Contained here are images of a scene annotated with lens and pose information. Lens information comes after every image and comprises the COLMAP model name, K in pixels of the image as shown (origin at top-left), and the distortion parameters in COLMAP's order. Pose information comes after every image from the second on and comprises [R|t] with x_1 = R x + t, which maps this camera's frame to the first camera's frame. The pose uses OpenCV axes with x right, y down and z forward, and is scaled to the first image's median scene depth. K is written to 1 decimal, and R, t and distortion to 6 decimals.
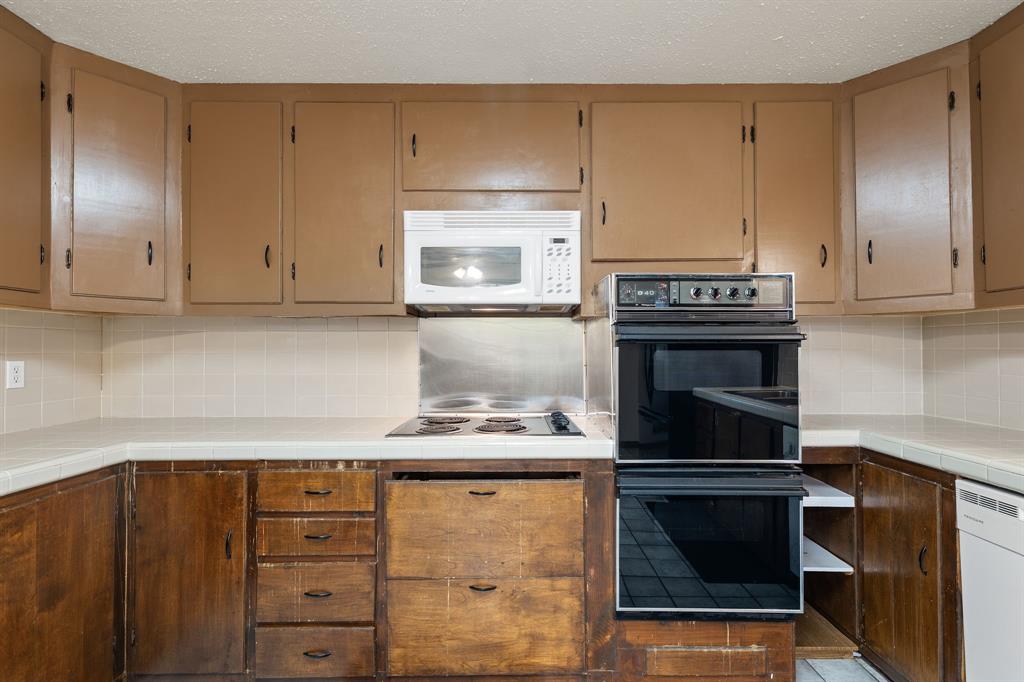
lens RADIAL K [[479.1, 0, 513.1], [0, 479.1, 343.3], [0, 0, 1]] dist [0.005223, -0.000539]
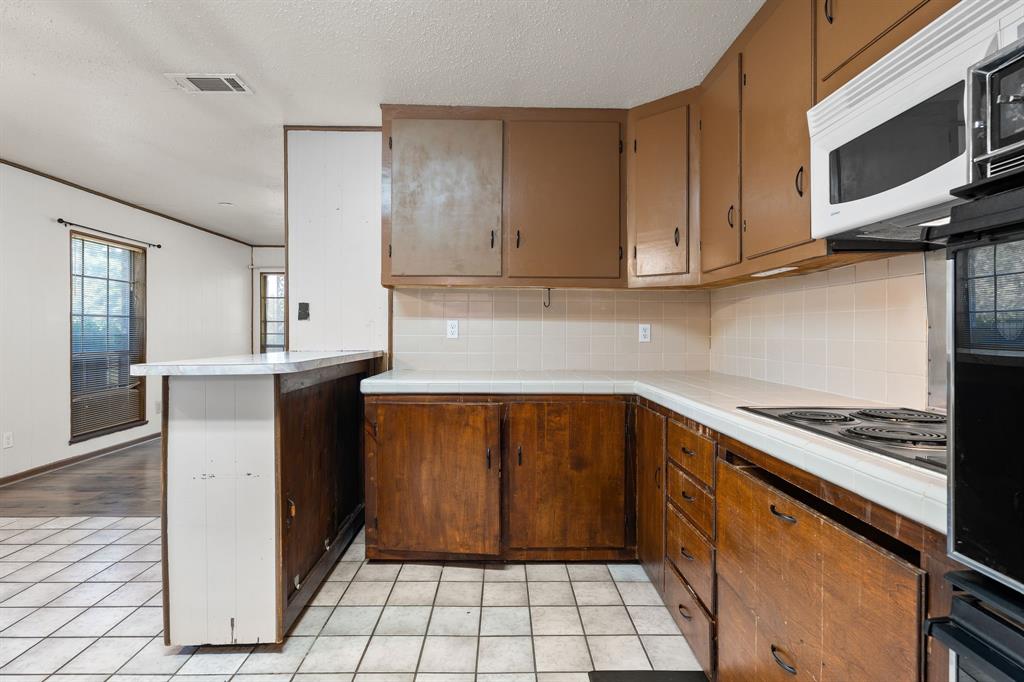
lens RADIAL K [[479.1, 0, 499.1], [0, 479.1, 328.7], [0, 0, 1]] dist [0.005223, -0.000539]
pose [[0.023817, -0.001765, -0.999715, 0.544520], [0.013826, 0.999903, -0.001436, 0.053242], [0.999621, -0.013788, 0.023840, 0.568462]]
